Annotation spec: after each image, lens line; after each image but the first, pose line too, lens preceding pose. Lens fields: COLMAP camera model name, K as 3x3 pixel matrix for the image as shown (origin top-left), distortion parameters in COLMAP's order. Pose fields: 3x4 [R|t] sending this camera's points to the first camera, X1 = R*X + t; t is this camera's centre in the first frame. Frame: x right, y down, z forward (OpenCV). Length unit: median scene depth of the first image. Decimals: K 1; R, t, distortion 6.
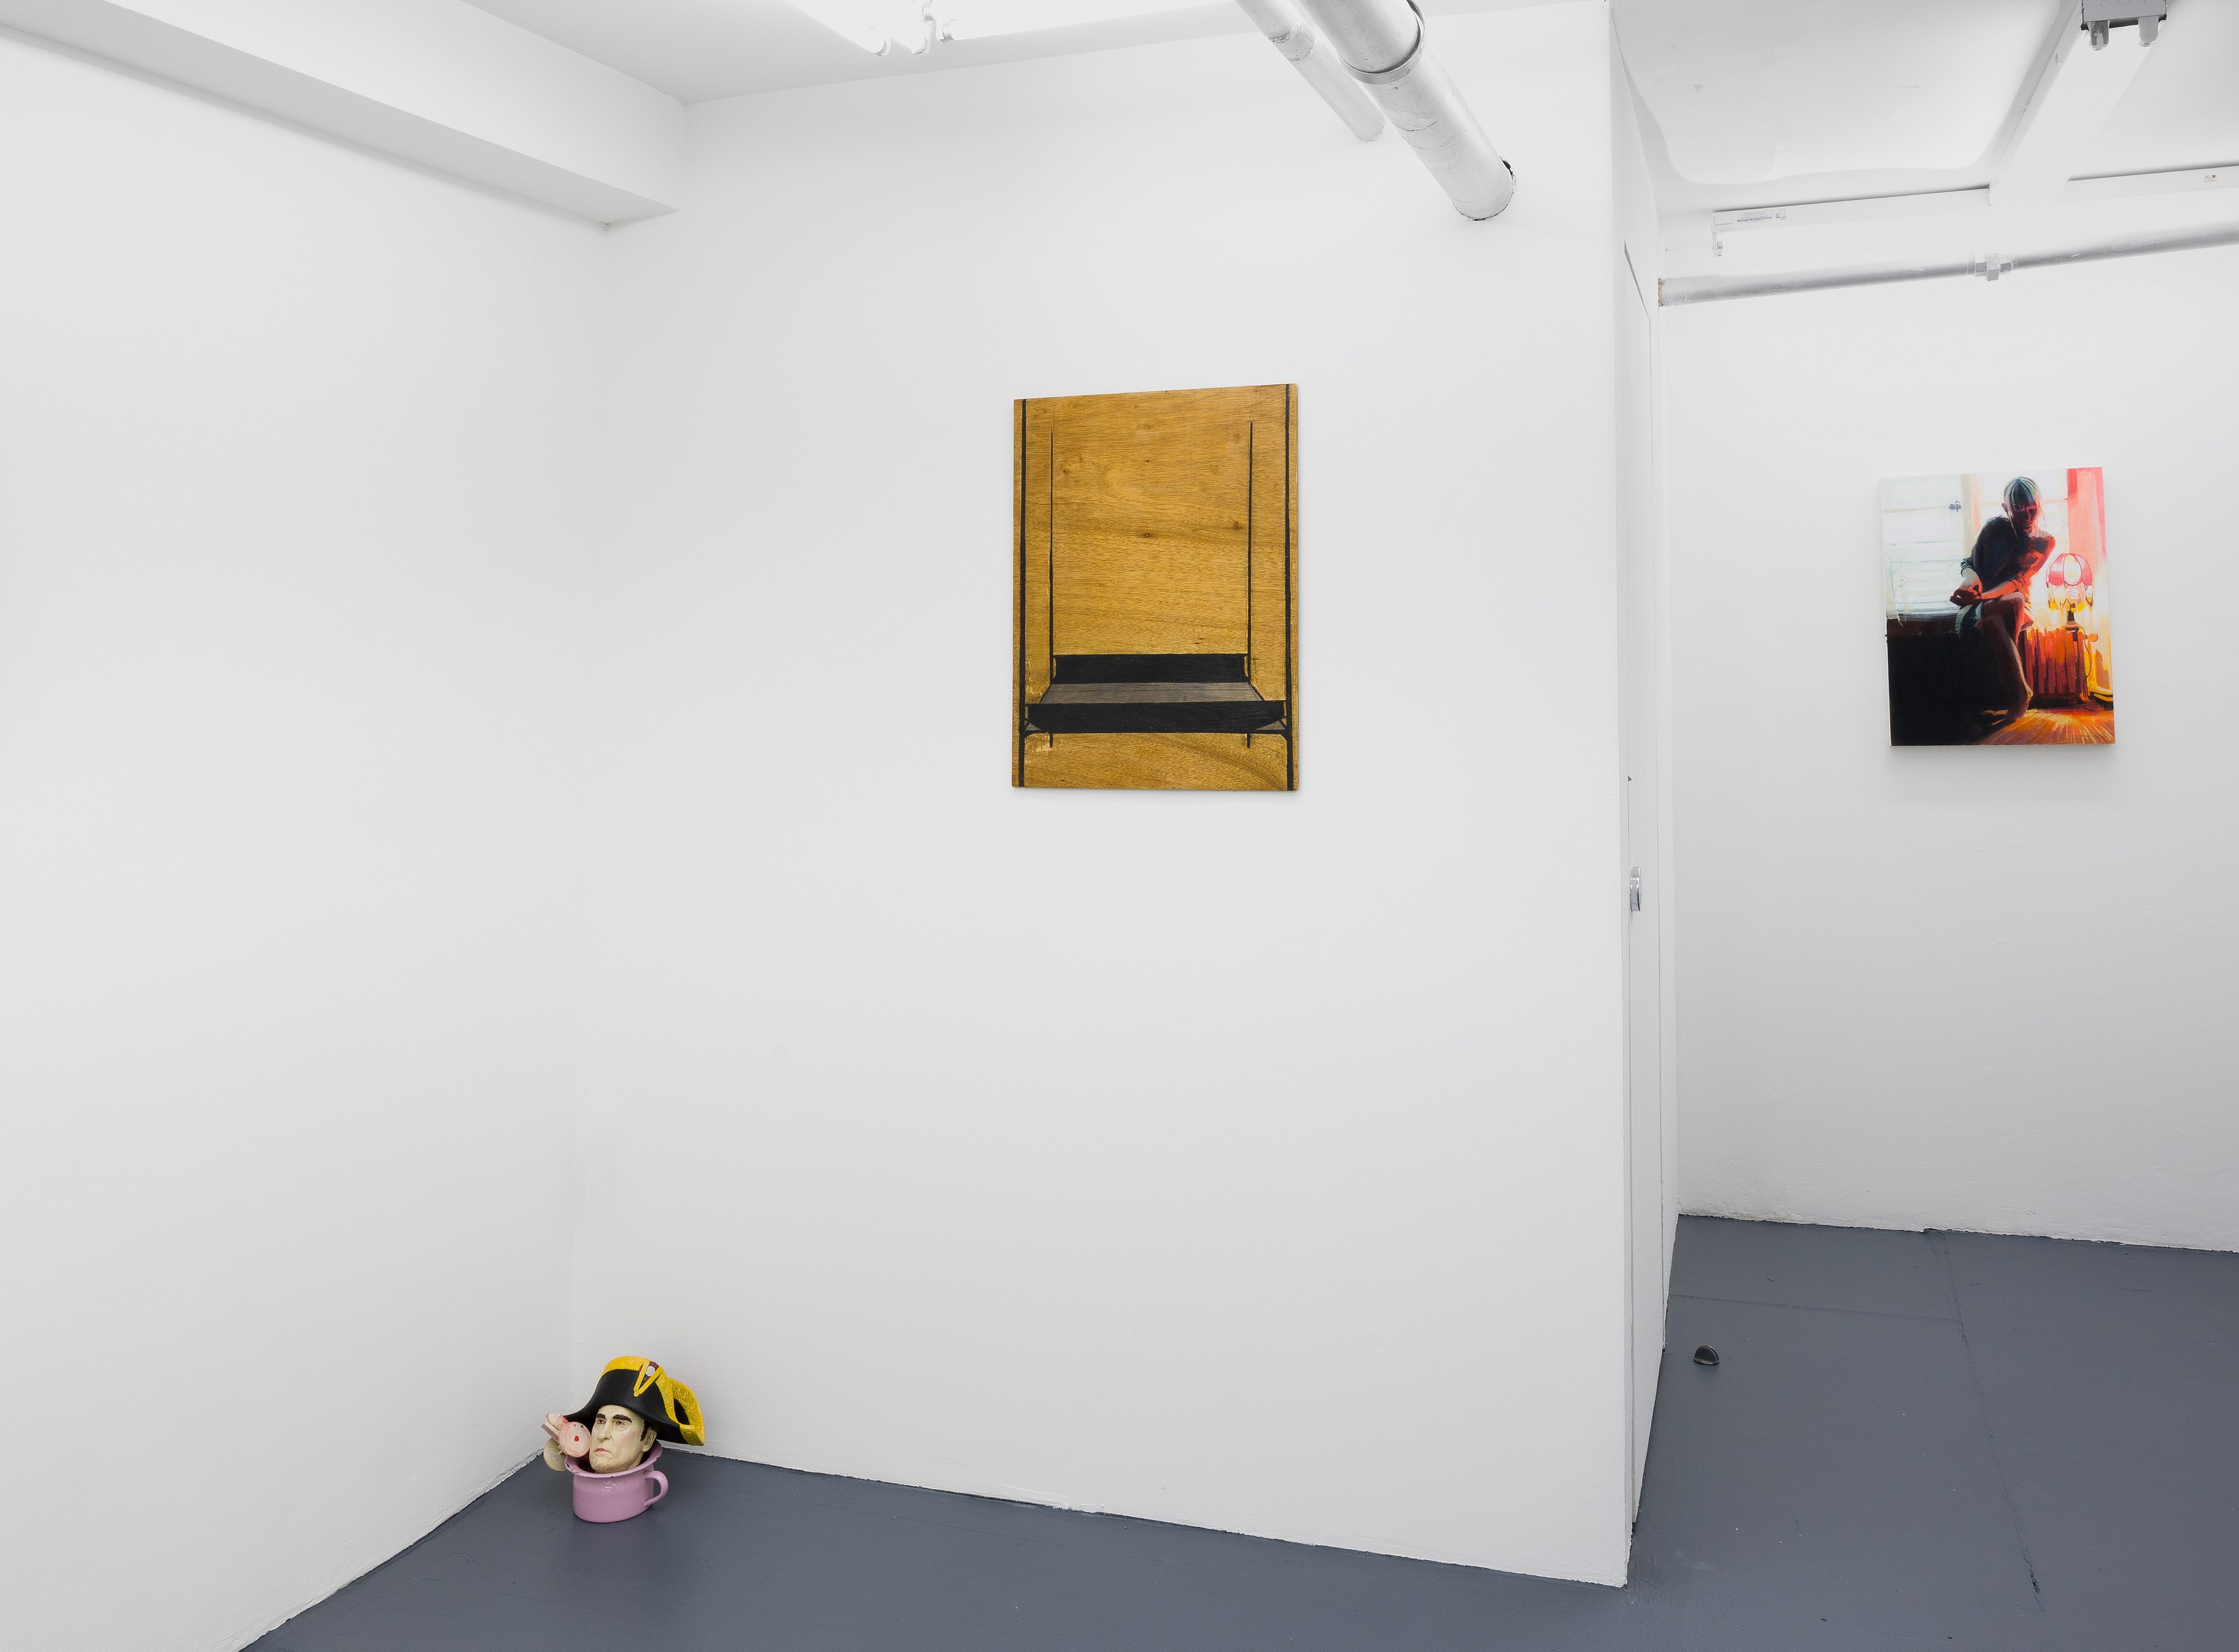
lens RADIAL K [[1896.3, 0, 1095.5], [0, 1896.3, 560.2], [0, 0, 1]] dist [-0.008733, -0.000307]
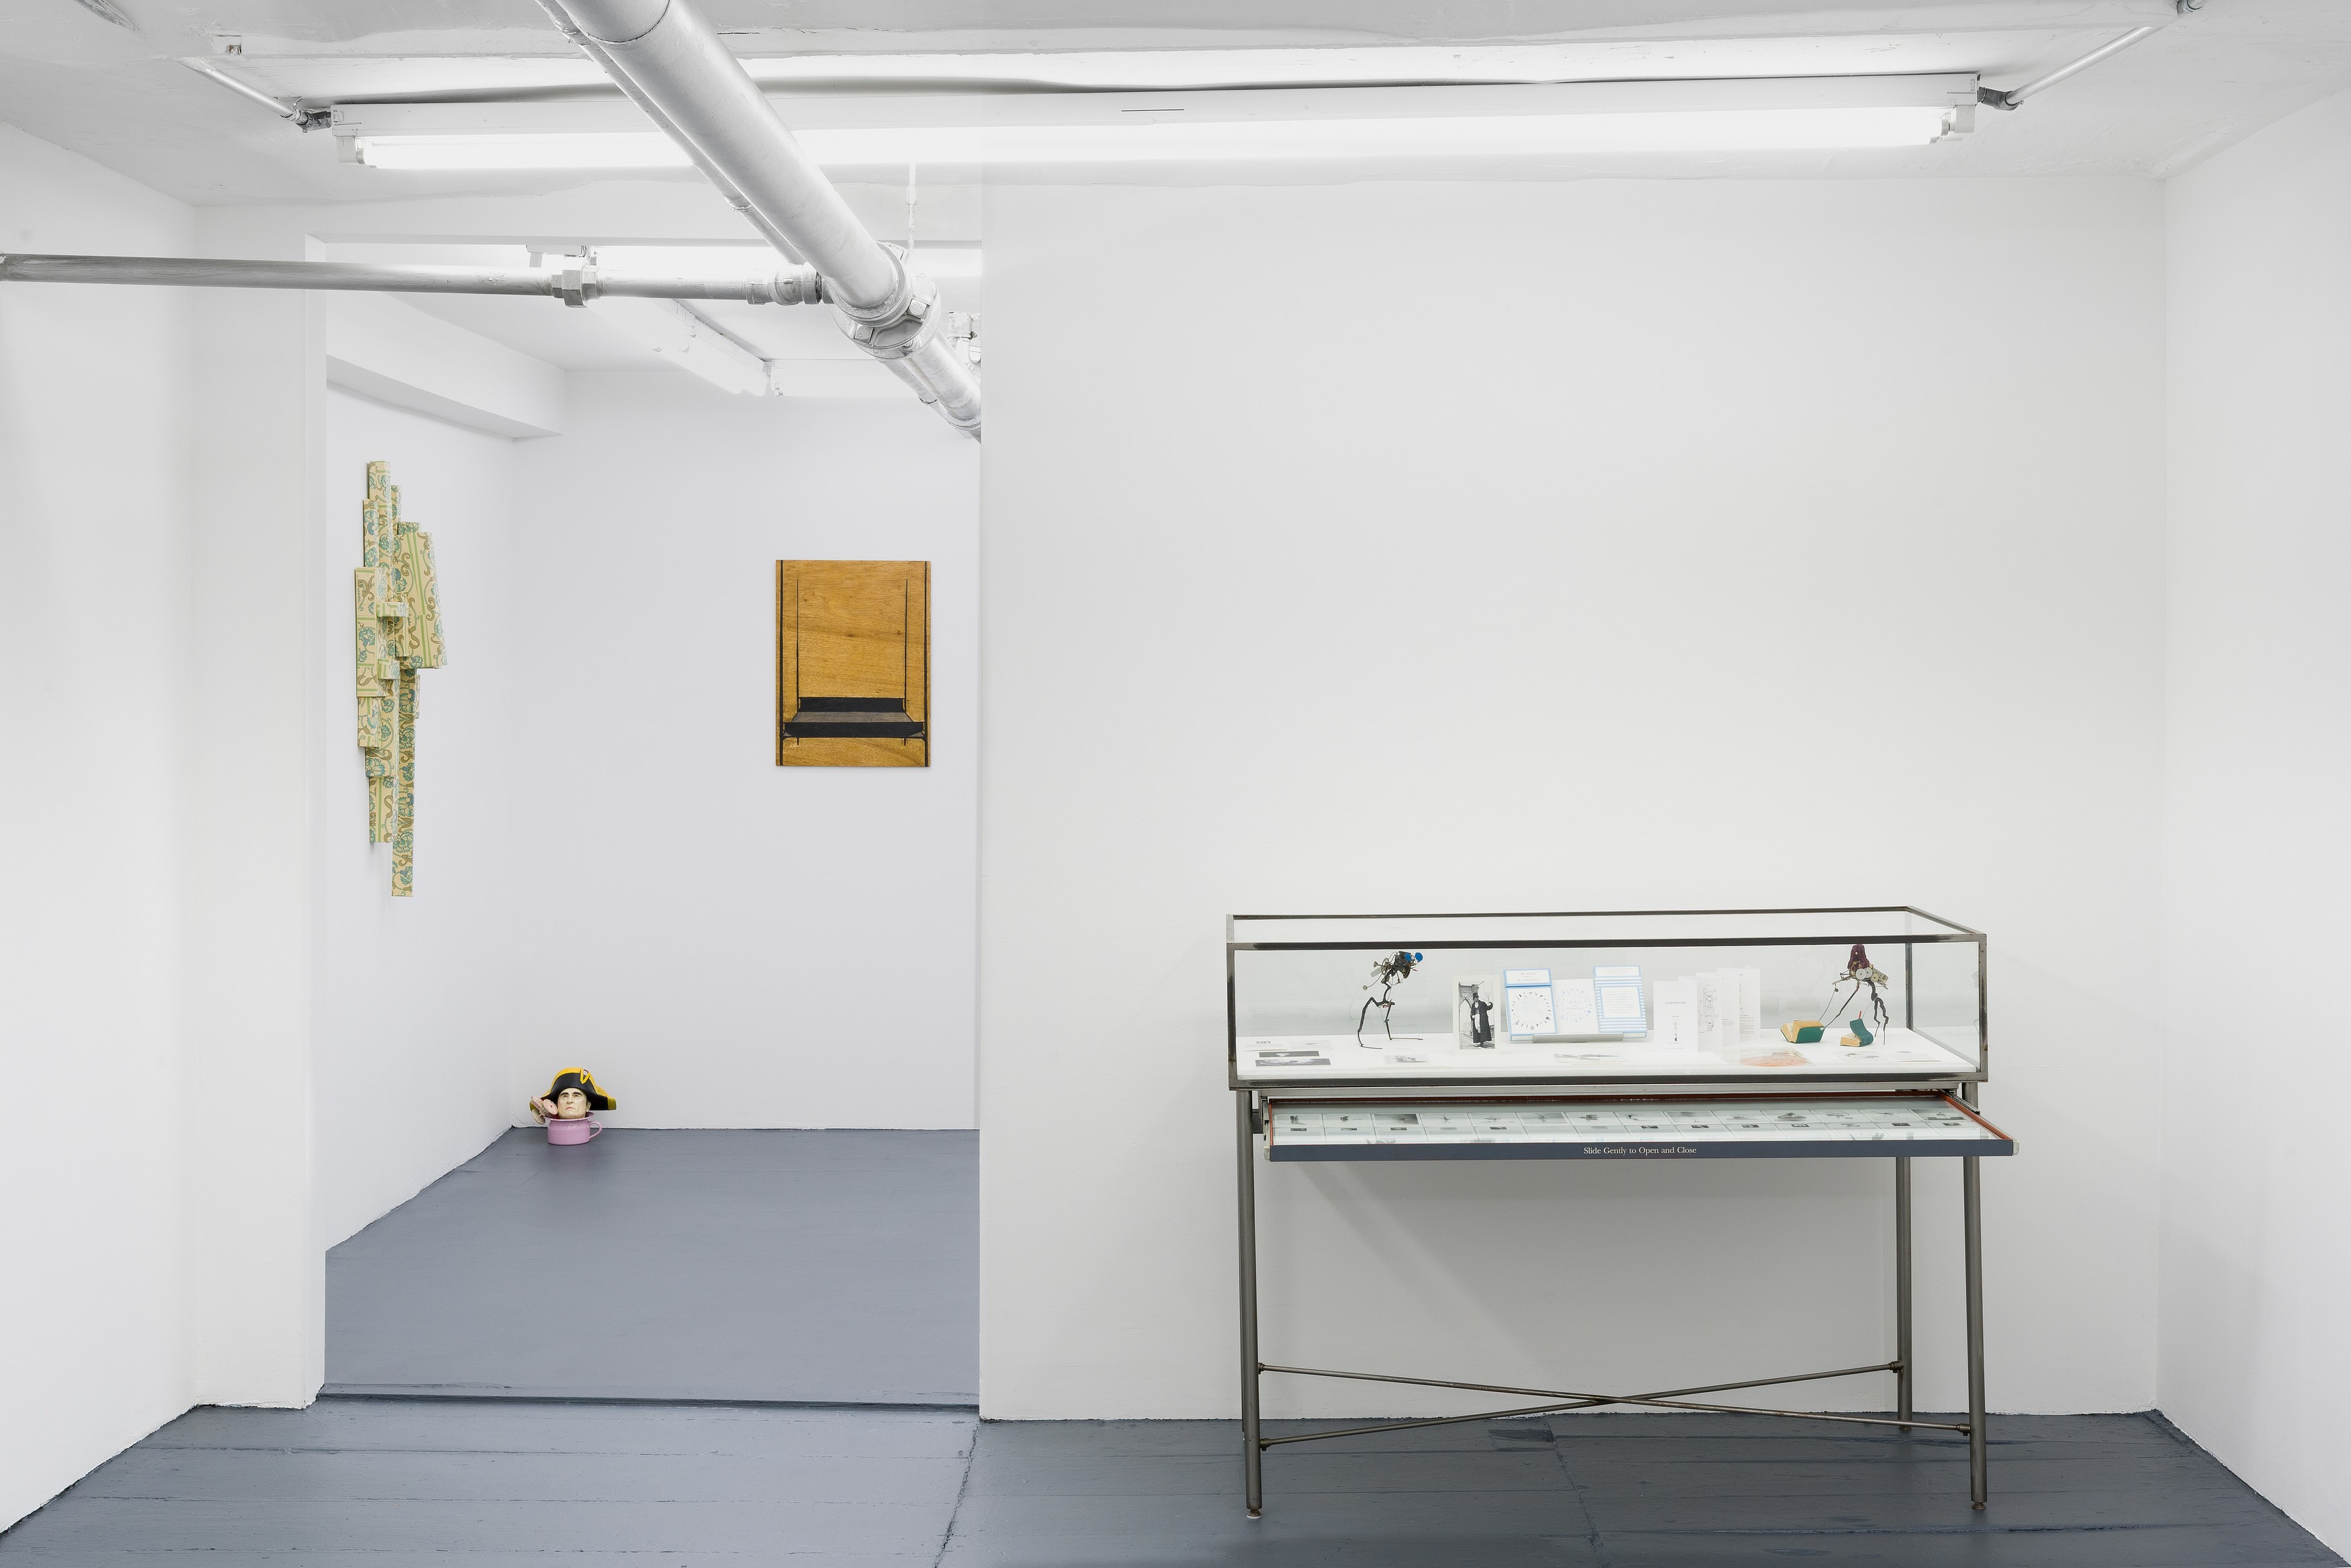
lens RADIAL K [[2903.1, 0, 1185.7], [0, 2903.1, 738.7], [0, 0, 1]] dist [0.001093, 0.000000]
pose [[0.941426, 0.005741, 0.337171, -0.635259], [-0.029087, 0.997511, 0.064231, -0.106226], [-0.335963, -0.070276, 0.939250, -1.858667]]
